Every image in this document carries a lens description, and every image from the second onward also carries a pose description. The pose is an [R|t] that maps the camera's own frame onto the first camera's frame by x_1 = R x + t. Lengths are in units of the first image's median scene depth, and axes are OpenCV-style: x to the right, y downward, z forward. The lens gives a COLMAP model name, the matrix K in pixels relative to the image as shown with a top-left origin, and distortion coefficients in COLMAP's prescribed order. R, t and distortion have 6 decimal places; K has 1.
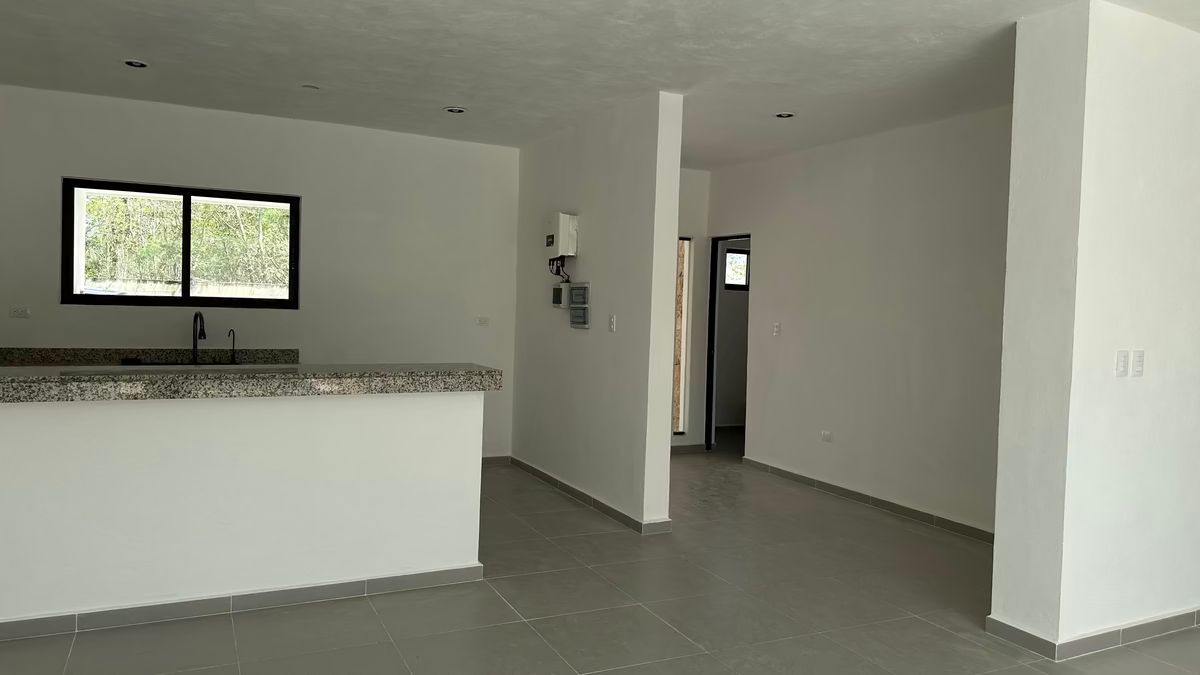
lens RADIAL K [[836.8, 0, 599.7], [0, 836.8, 330.1], [0, 0, 1]] dist [0.072497, -0.017977]
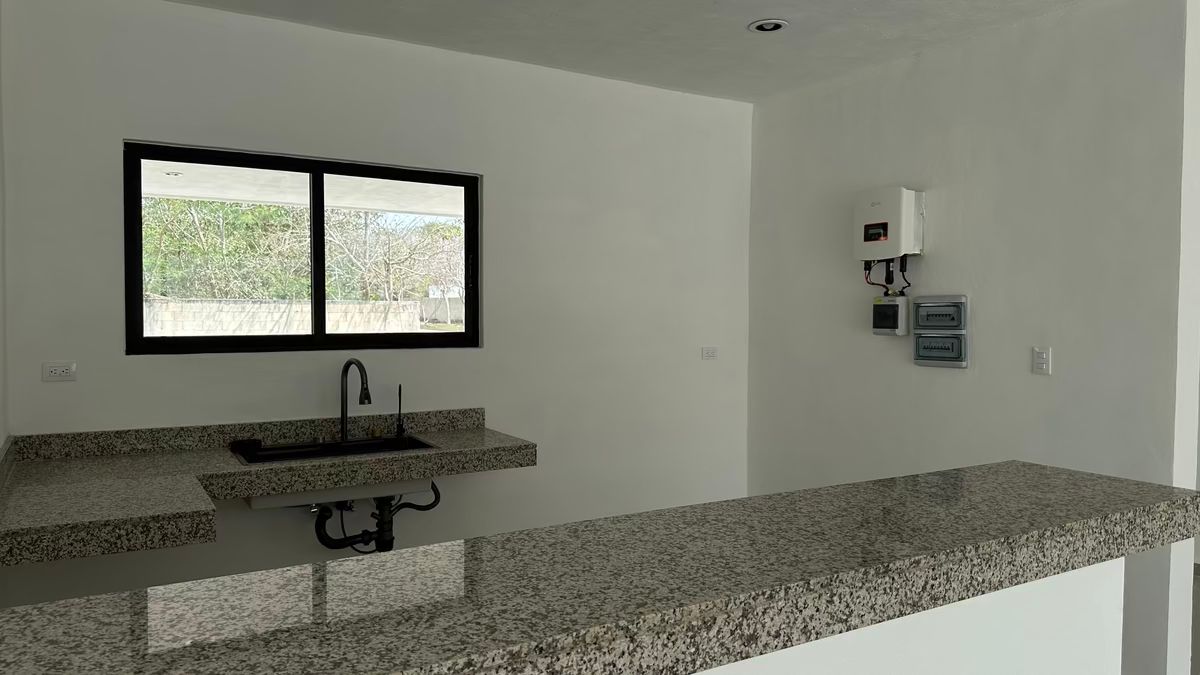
lens RADIAL K [[836.8, 0, 604.8], [0, 836.8, 333.3], [0, 0, 1]] dist [0.072497, -0.017977]
pose [[0.995666, -0.028095, 0.088653, -0.347709], [0.028175, 0.999603, 0.000346, -0.035829], [-0.088627, 0.002153, 0.996063, 0.379199]]
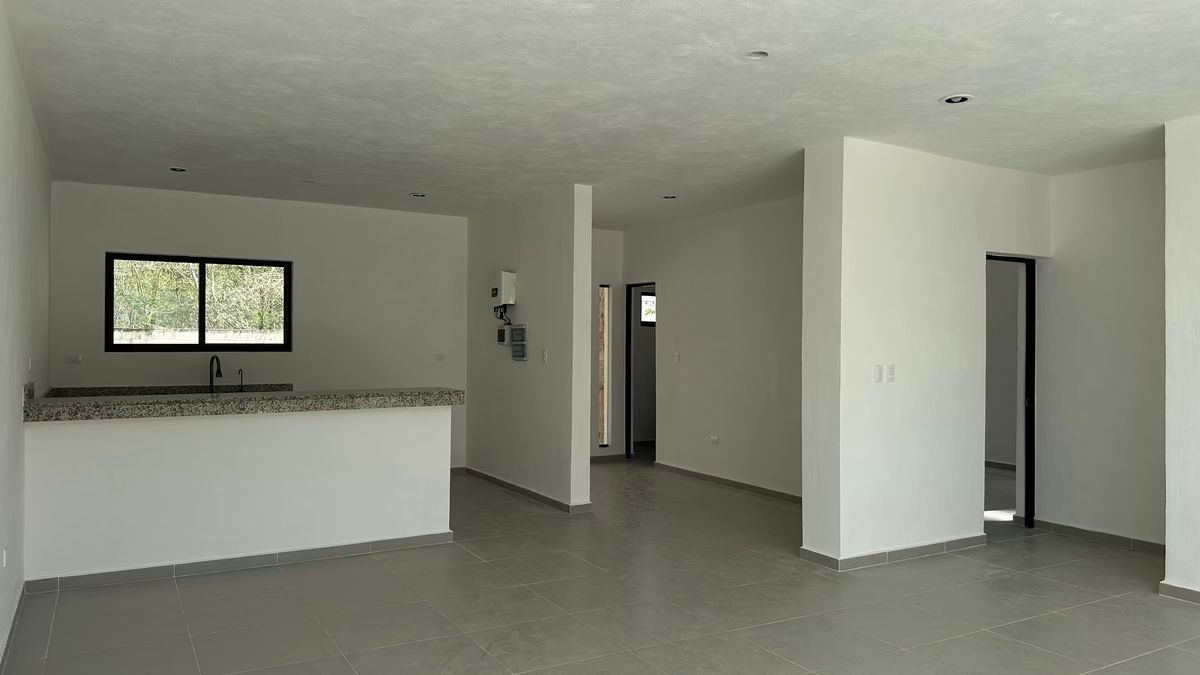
lens RADIAL K [[836.8, 0, 594.7], [0, 836.8, 336.2], [0, 0, 1]] dist [0.072497, -0.017977]
pose [[0.997610, -0.023668, 0.064910, 0.008724], [0.025904, 0.999092, -0.033820, 0.007078], [-0.064051, 0.035421, 0.997318, -0.295117]]
